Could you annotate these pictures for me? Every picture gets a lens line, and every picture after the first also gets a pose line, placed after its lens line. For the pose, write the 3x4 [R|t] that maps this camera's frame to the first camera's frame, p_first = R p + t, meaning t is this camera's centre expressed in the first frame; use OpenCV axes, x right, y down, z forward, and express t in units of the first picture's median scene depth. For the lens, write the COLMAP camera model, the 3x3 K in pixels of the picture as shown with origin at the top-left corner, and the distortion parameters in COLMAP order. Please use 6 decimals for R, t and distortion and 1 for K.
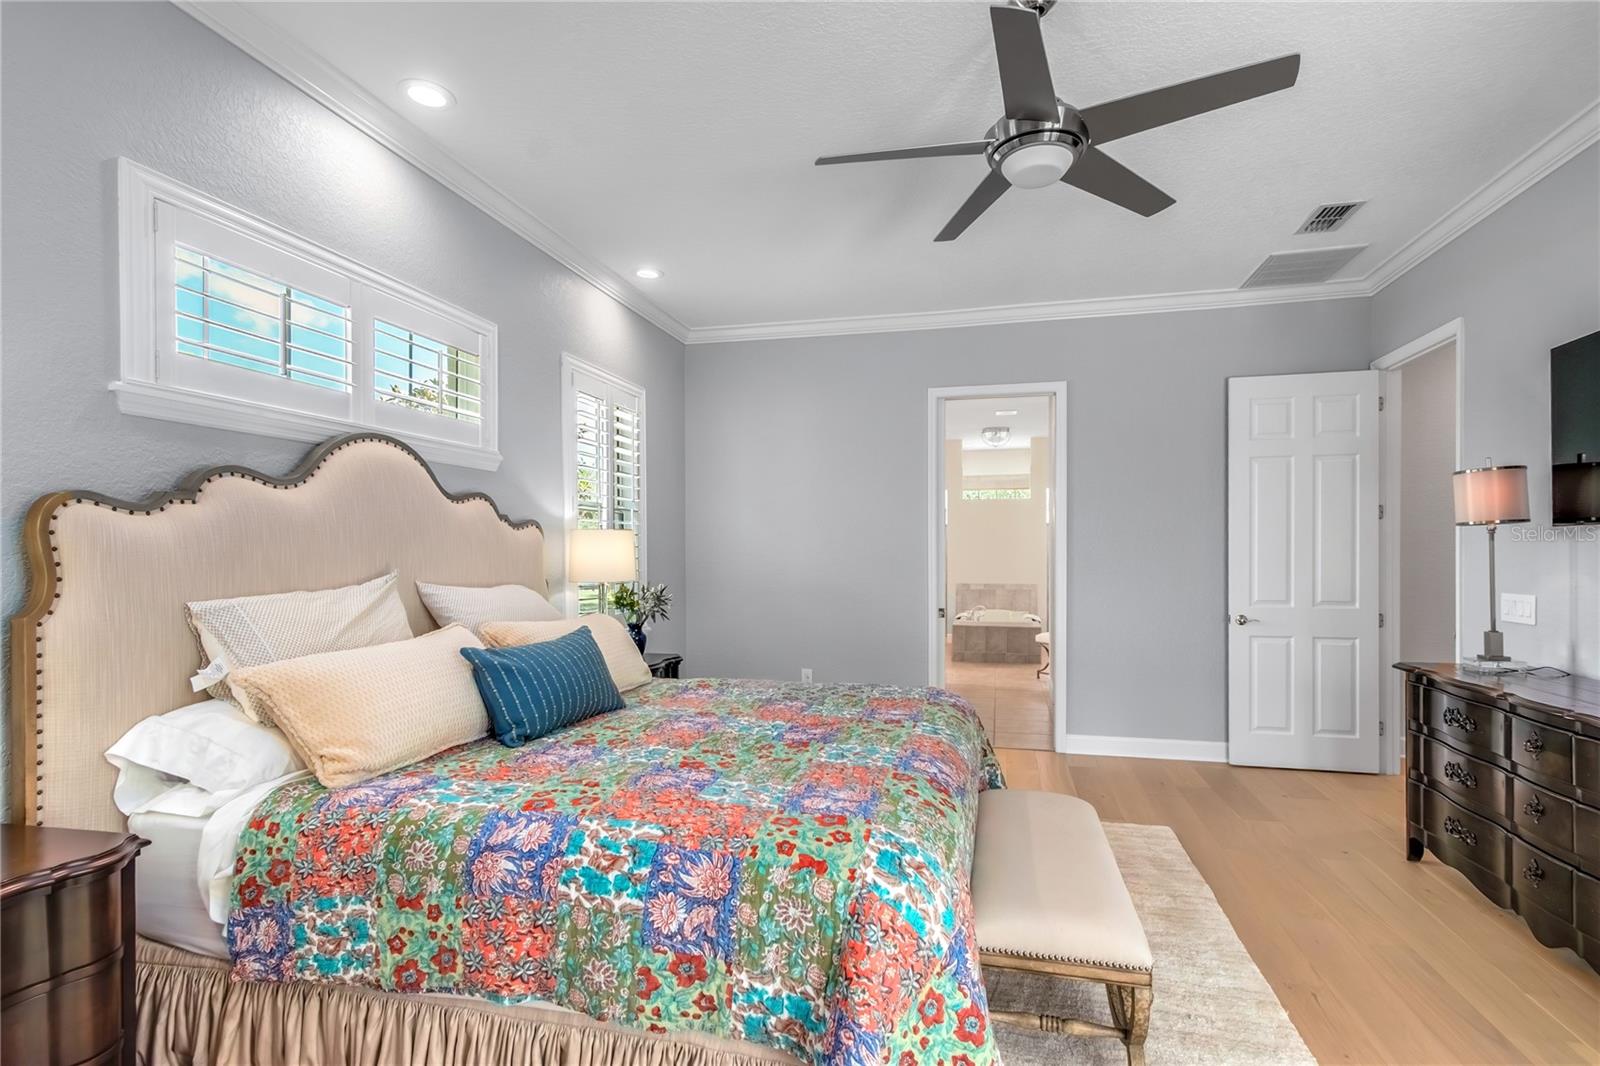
lens RADIAL K [[712.9, 0, 798.1], [0, 712.9, 533.3], [0, 0, 1]] dist [0.001565, -0.000002]
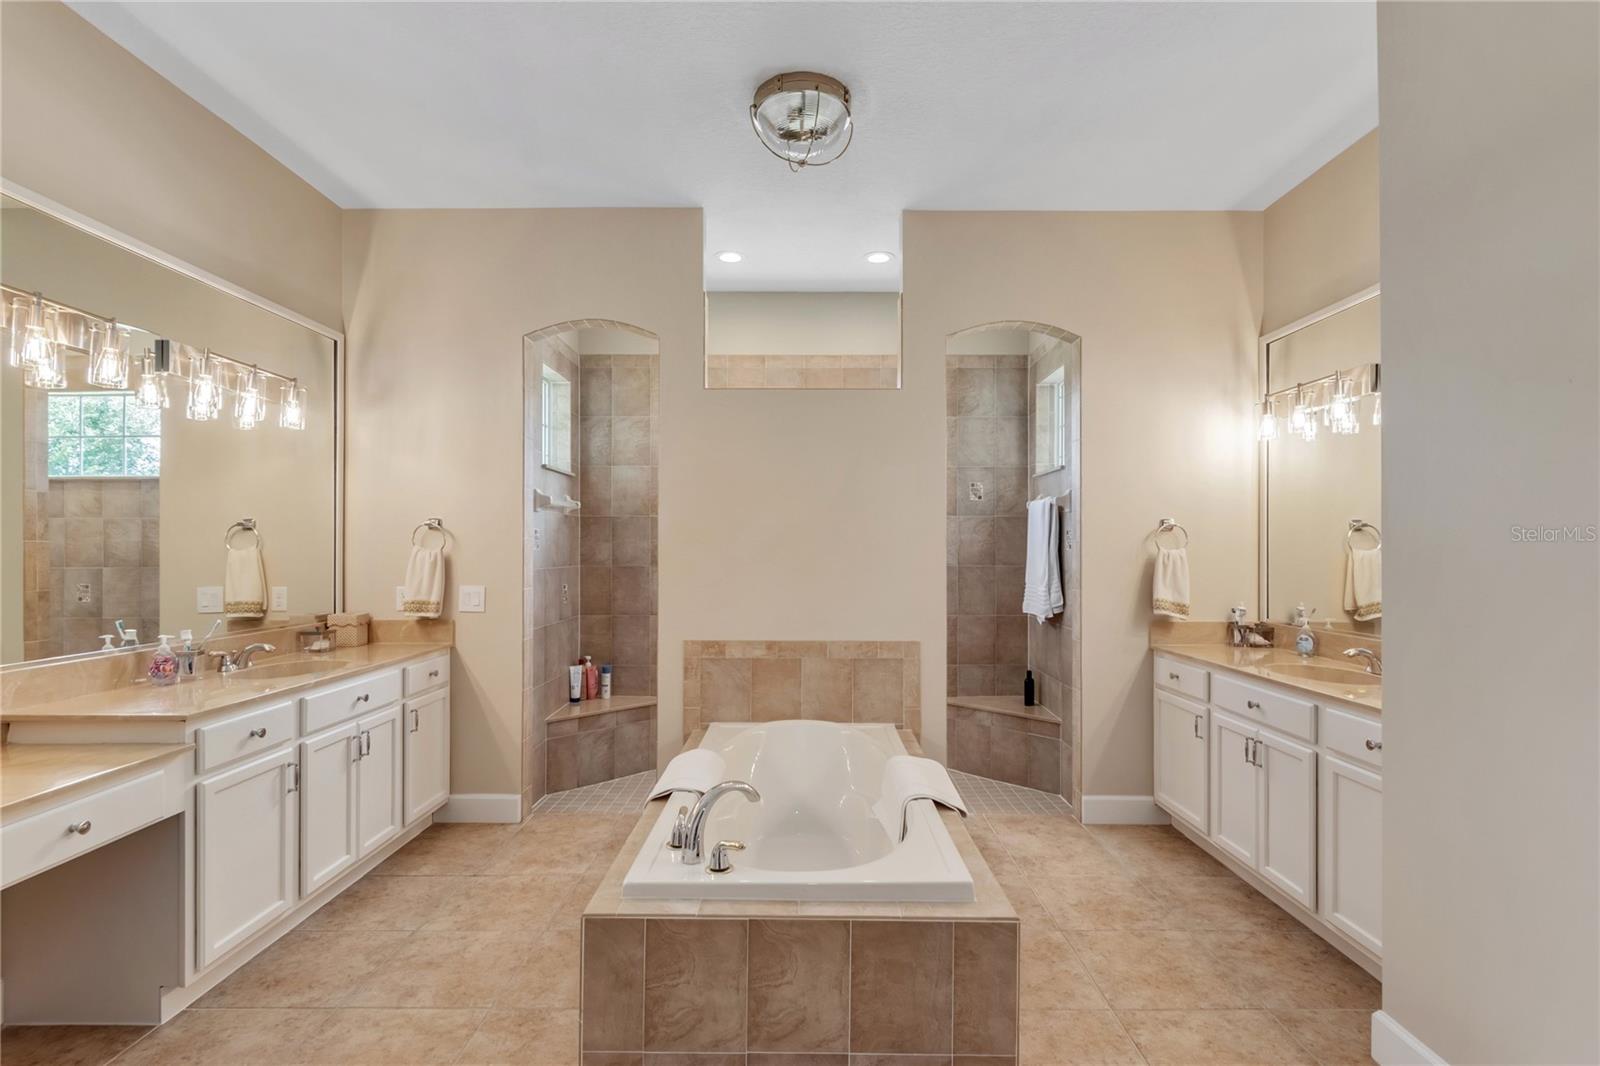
lens RADIAL K [[768.1, 0, 797.2], [0, 768.1, 527.3], [0, 0, 1]] dist [0.003247, -0.003899]
pose [[0.965285, 0.005297, 0.261146, 0.181888], [-0.005612, 0.999984, 0.000460, 0.017348], [-0.261139, -0.001909, 0.965299, 0.654878]]
